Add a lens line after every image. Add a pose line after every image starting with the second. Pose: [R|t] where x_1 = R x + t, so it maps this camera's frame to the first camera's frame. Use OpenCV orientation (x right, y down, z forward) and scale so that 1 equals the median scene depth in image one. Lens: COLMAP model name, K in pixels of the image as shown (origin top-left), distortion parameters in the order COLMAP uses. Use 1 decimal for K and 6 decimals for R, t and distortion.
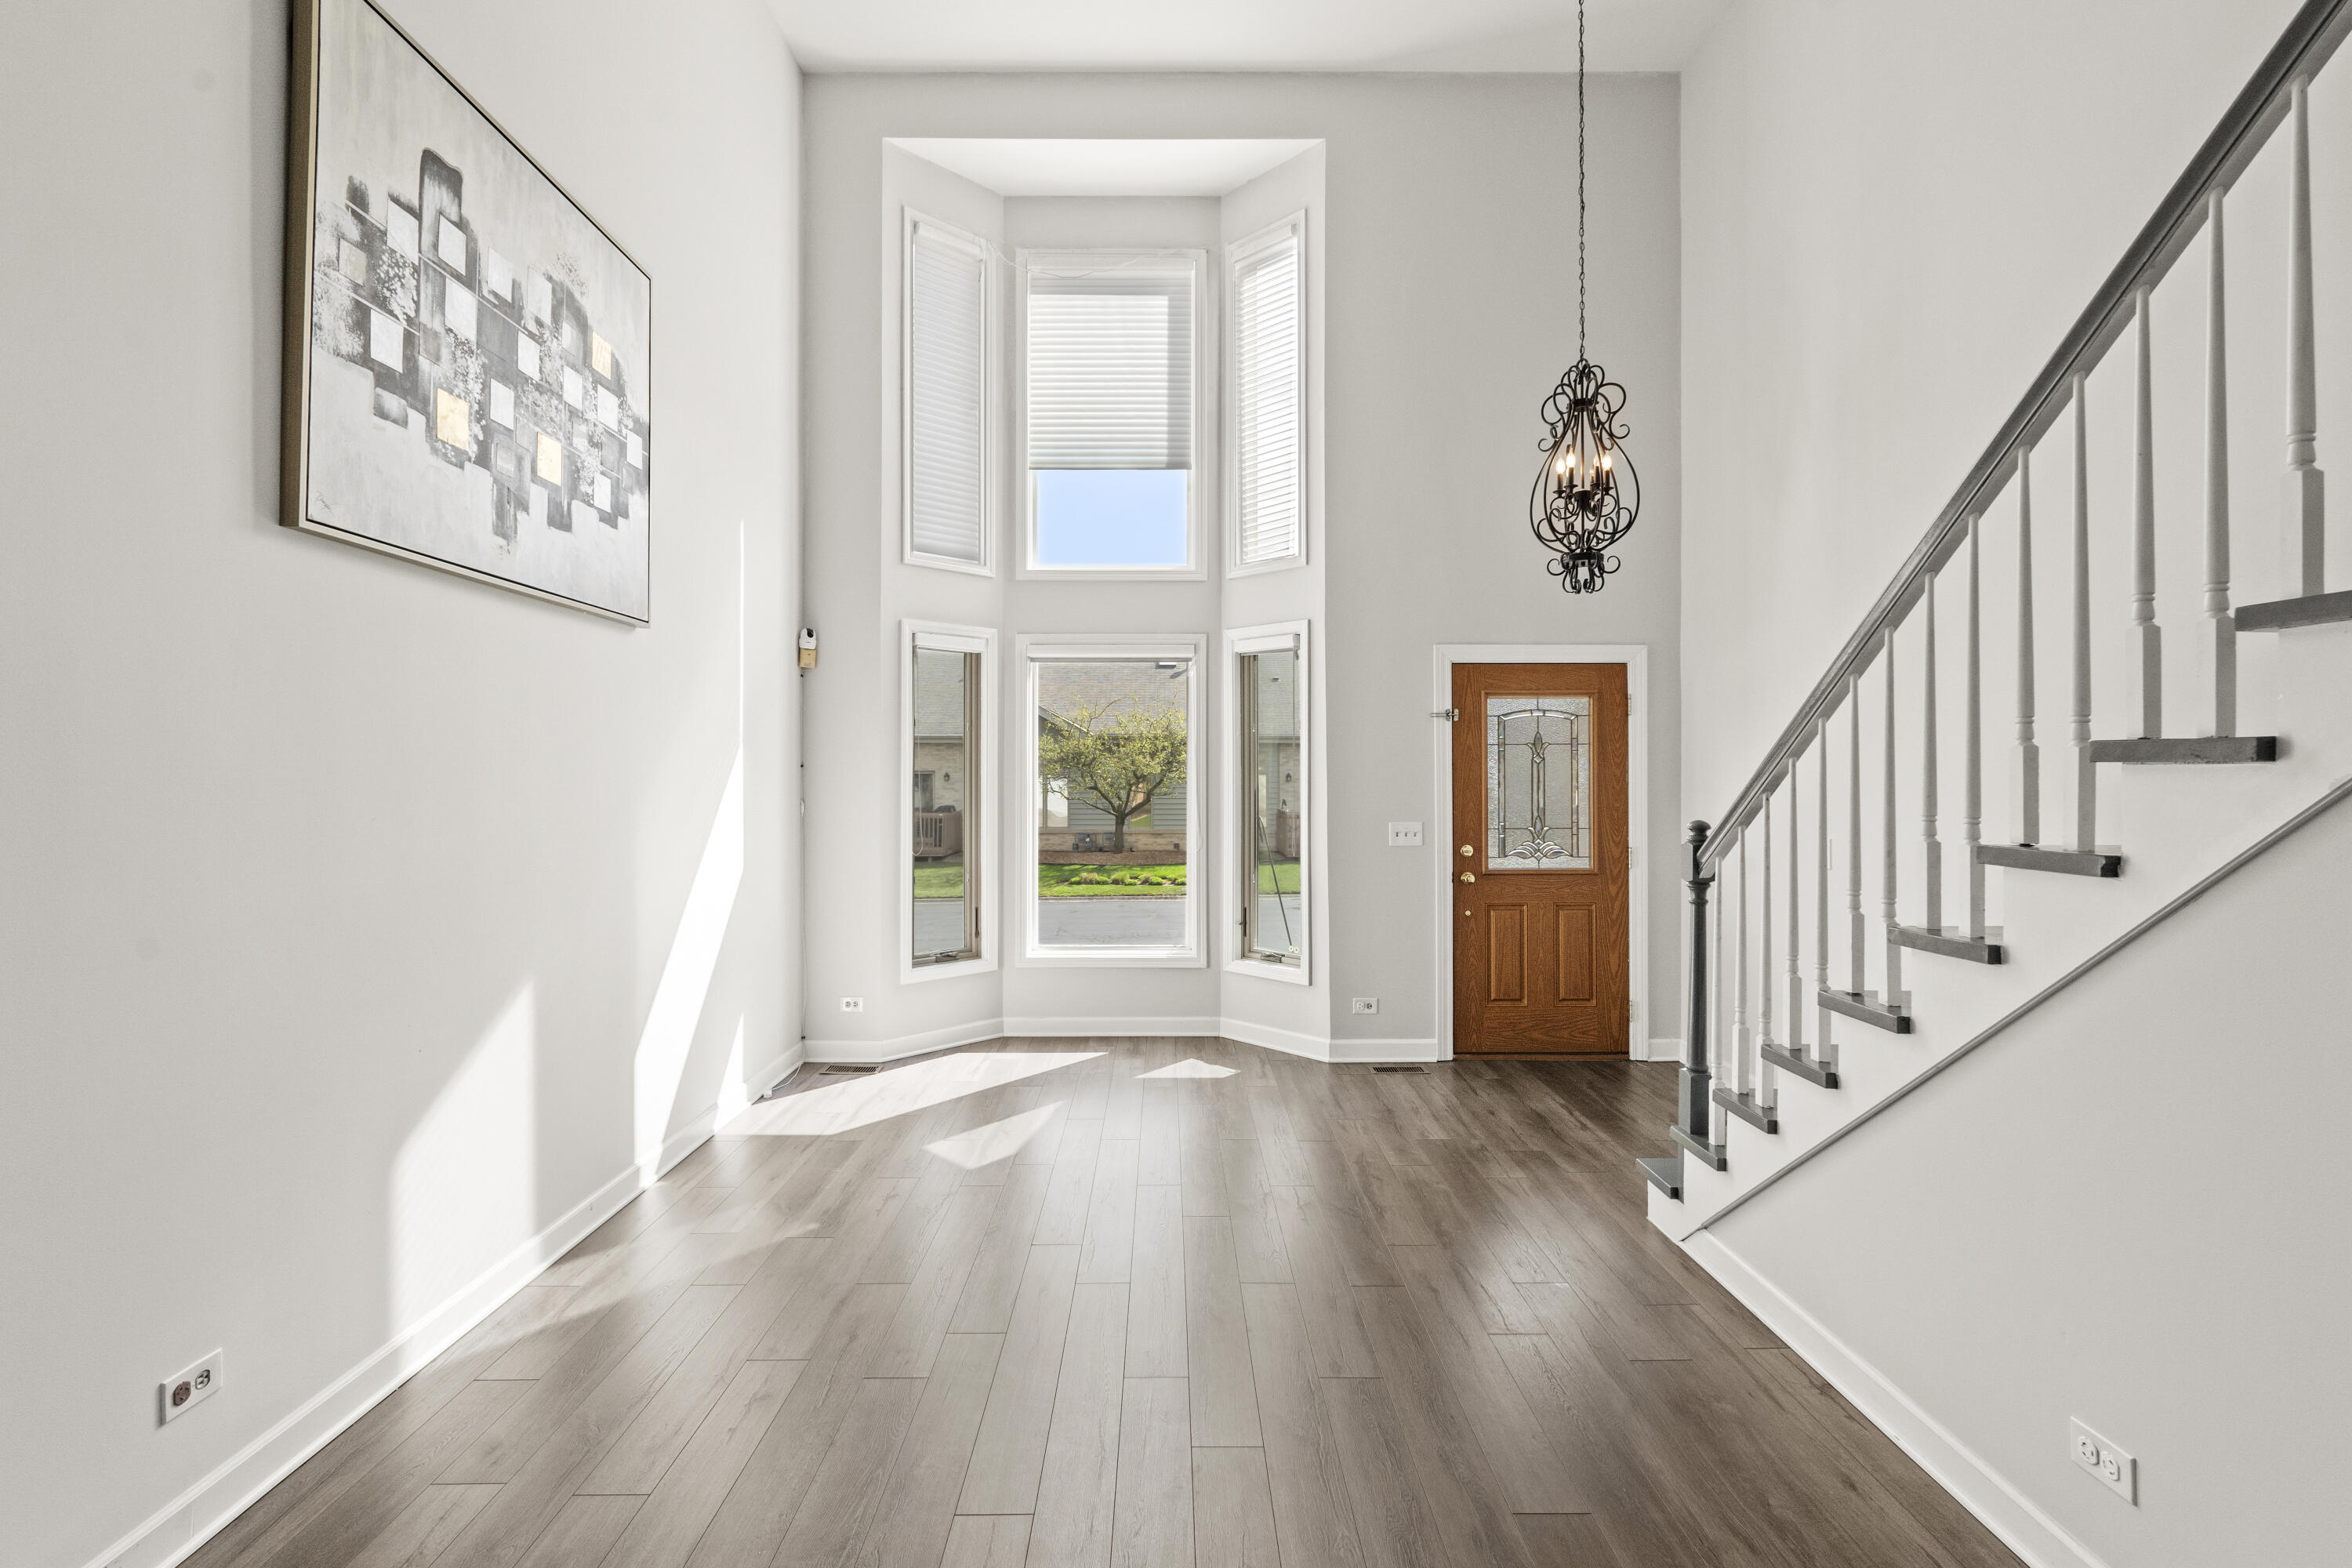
lens RADIAL K [[1042.9, 0, 1165.4], [0, 1042.9, 766.7], [0, 0, 1]] dist [-0.002266, 0.000343]
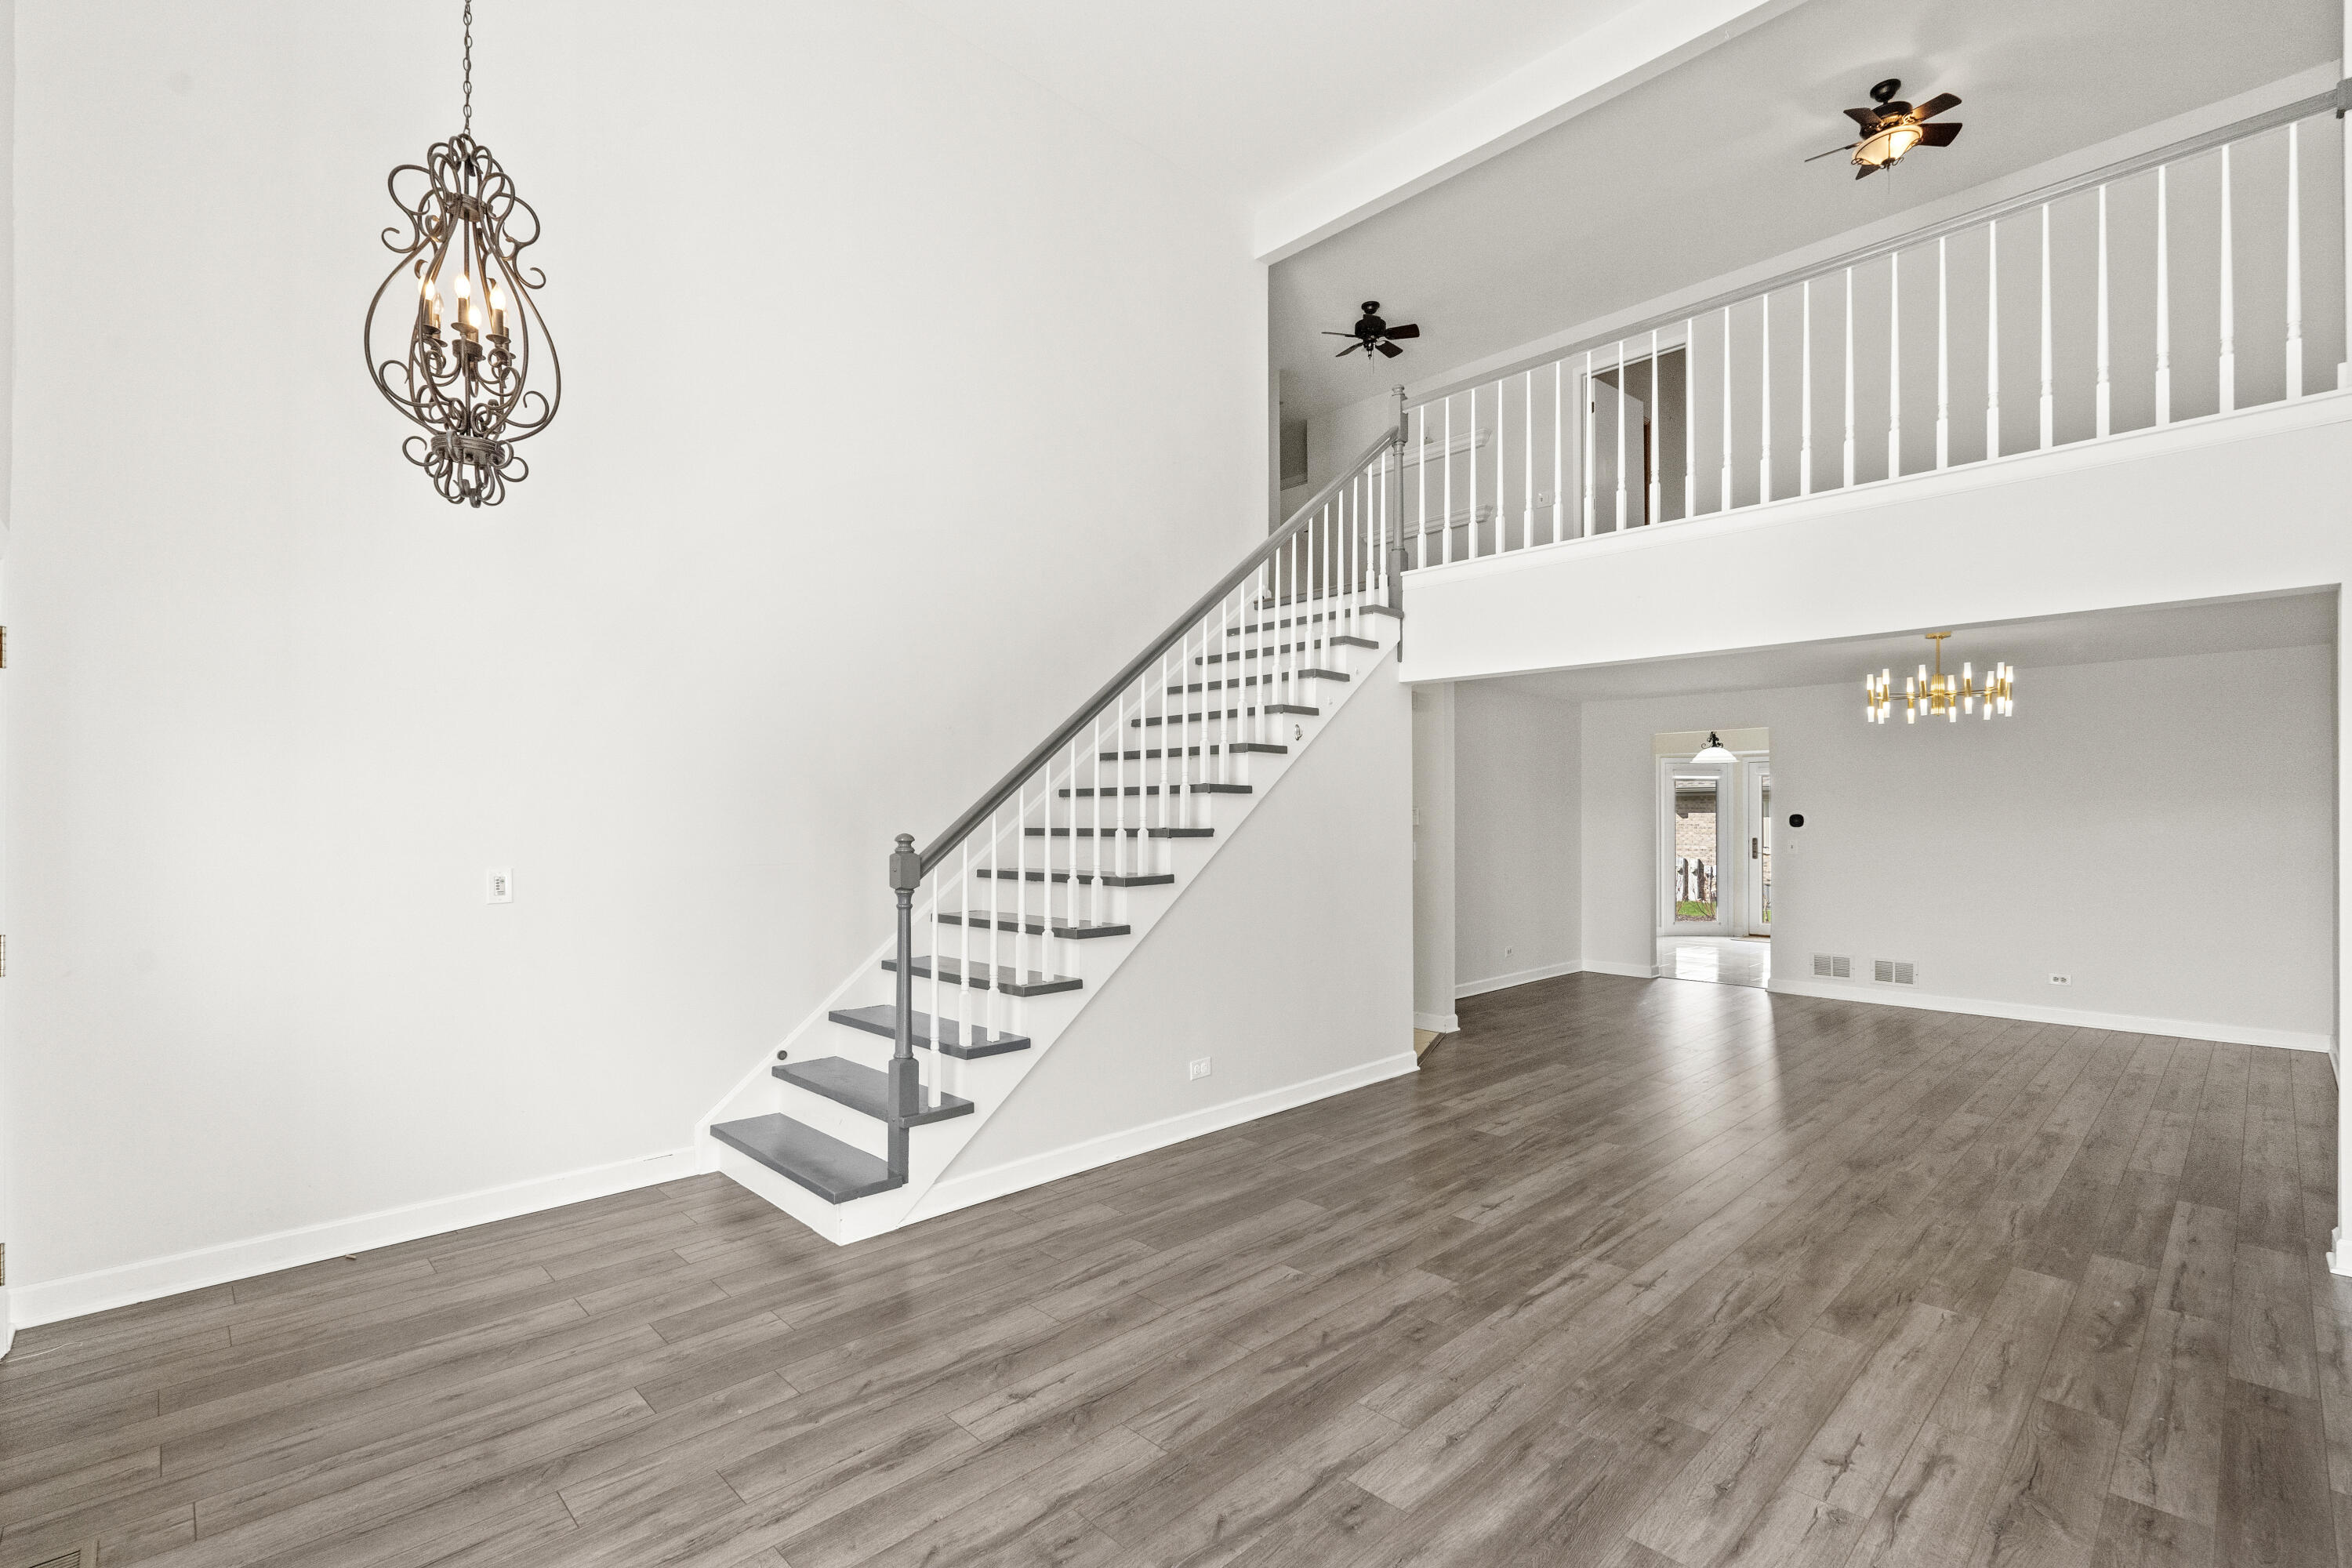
lens RADIAL K [[1018.1, 0, 1178.5], [0, 1018.1, 815.5], [0, 0, 1]] dist [-0.003137, -0.000118]
pose [[-0.683835, 0.002160, 0.729633, -0.436239], [-0.001662, 0.999988, -0.004519, 0.031104], [-0.729635, -0.004303, -0.683824, 1.375037]]
